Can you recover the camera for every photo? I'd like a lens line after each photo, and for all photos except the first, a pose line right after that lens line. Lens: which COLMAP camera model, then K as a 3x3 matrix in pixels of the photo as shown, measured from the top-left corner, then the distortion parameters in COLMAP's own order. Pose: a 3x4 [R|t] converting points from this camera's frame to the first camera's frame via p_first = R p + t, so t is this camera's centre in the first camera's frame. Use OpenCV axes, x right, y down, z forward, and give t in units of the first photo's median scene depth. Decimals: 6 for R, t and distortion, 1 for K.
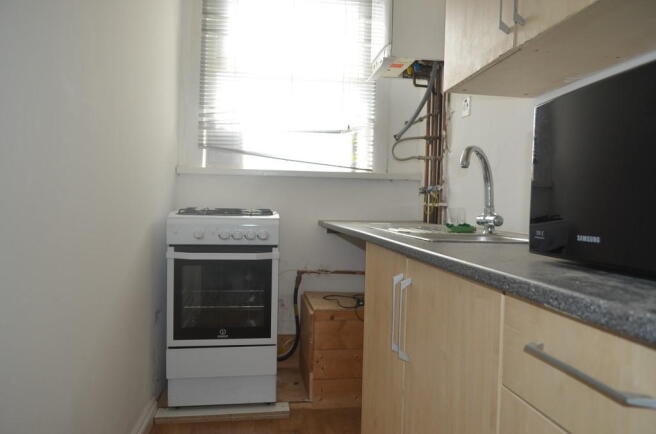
lens RADIAL K [[509.4, 0, 329.8], [0, 509.4, 216.4], [0, 0, 1]] dist [-0.001612, -0.010772]
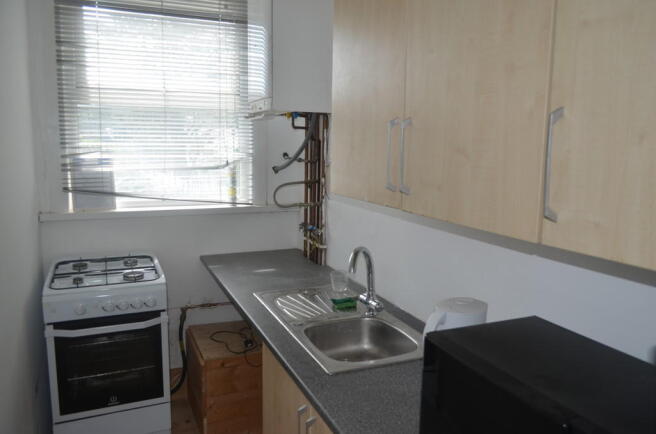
lens RADIAL K [[509.4, 0, 327.8], [0, 509.4, 218.2], [0, 0, 1]] dist [-0.001612, -0.010772]
pose [[0.963892, -0.049964, 0.261563, -0.041841], [0.013455, 0.990123, 0.139551, -0.220886], [-0.265952, -0.130993, 0.955045, -0.012472]]
